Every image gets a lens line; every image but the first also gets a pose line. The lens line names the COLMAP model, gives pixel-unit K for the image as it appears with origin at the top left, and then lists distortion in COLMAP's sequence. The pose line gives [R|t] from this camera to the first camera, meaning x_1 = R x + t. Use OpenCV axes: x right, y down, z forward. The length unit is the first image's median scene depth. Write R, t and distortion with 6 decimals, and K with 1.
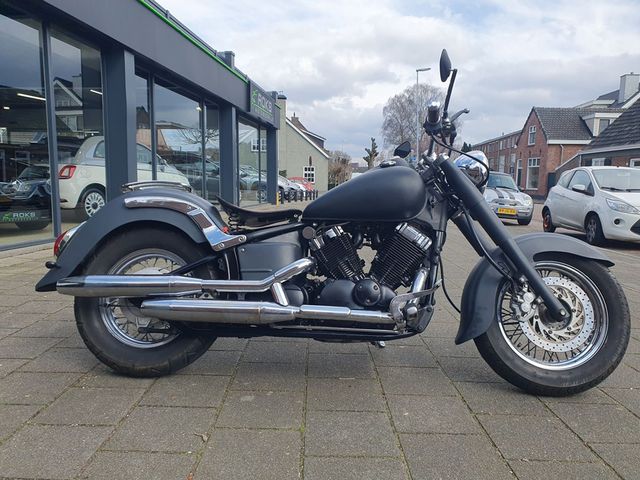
lens RADIAL K [[499.4, 0, 319.8], [0, 499.4, 243.5], [0, 0, 1]] dist [0.013650, -0.004564]
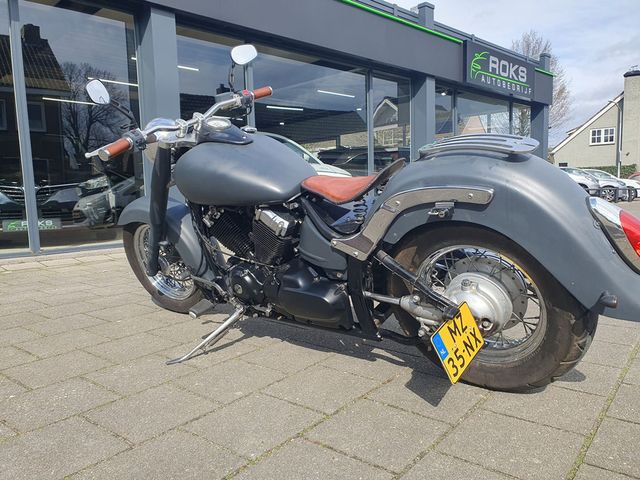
lens RADIAL K [[499.4, 0, 319.7], [0, 499.4, 245.5], [0, 0, 1]] dist [0.013650, -0.004564]
pose [[0.777442, 0.030602, -0.628210, 0.074734], [-0.036993, 0.999311, 0.002899, -0.008409], [0.627866, 0.020985, 0.778039, 0.138080]]
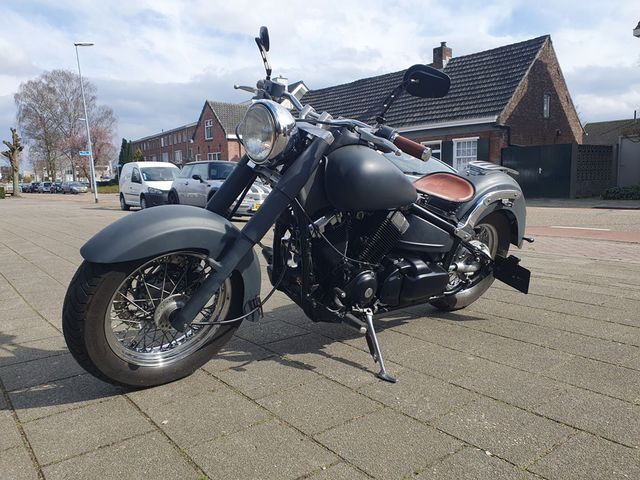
lens RADIAL K [[499.4, 0, 323.3], [0, 499.4, 241.2], [0, 0, 1]] dist [0.013650, -0.004564]
pose [[0.782251, -0.105451, 0.613974, -0.031101], [0.107229, 0.993651, 0.034044, -0.012161], [-0.613666, 0.039205, 0.788592, 0.133529]]
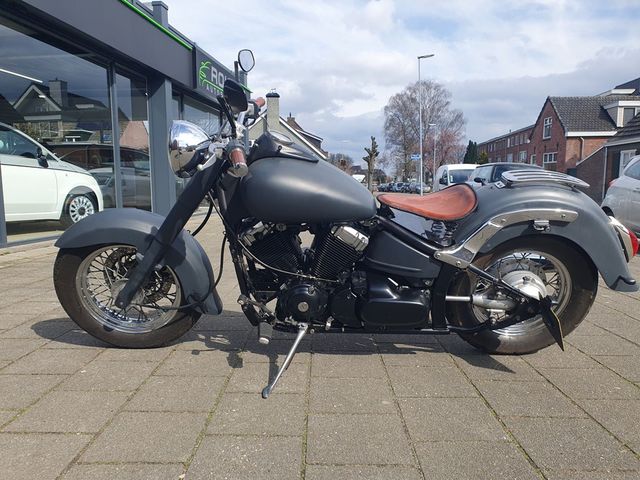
lens RADIAL K [[499.4, 0, 317.4], [0, 499.4, 249.3], [0, 0, 1]] dist [0.013650, -0.004564]
pose [[0.999736, -0.018082, -0.014162, 0.022238], [0.018131, 0.999830, 0.003400, -0.009949], [0.014098, -0.003656, 0.999894, 0.115518]]
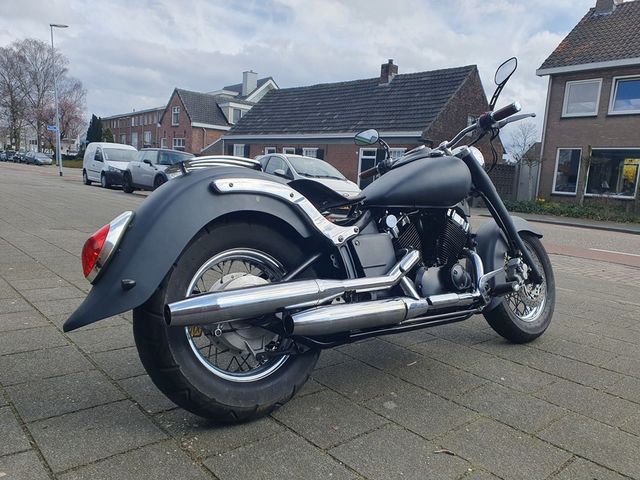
lens RADIAL K [[499.4, 0, 328.0], [0, 499.4, 243.3], [0, 0, 1]] dist [0.013650, -0.004564]
pose [[0.743444, -0.054943, 0.666538, -0.056383], [0.025995, 0.998241, 0.053291, -0.002504], [-0.668293, -0.022292, 0.743564, 0.027771]]
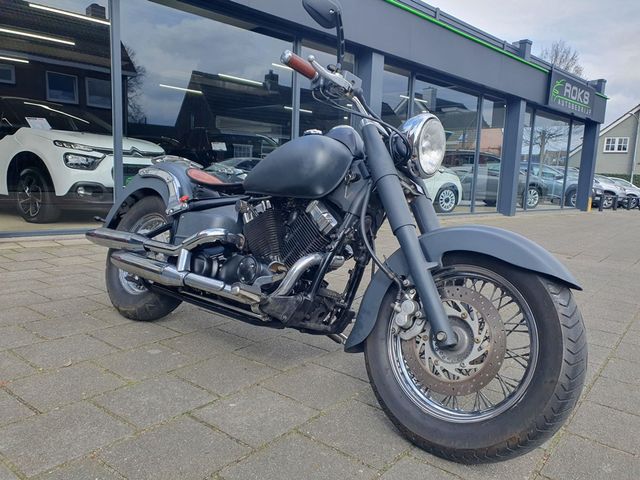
lens RADIAL K [[499.4, 0, 318.4], [0, 499.4, 242.4], [0, 0, 1]] dist [0.013650, -0.004564]
pose [[0.780934, 0.098289, -0.616832, 0.053783], [-0.104374, 0.994191, 0.026278, 0.000527], [0.615832, 0.043860, 0.786656, 0.024183]]
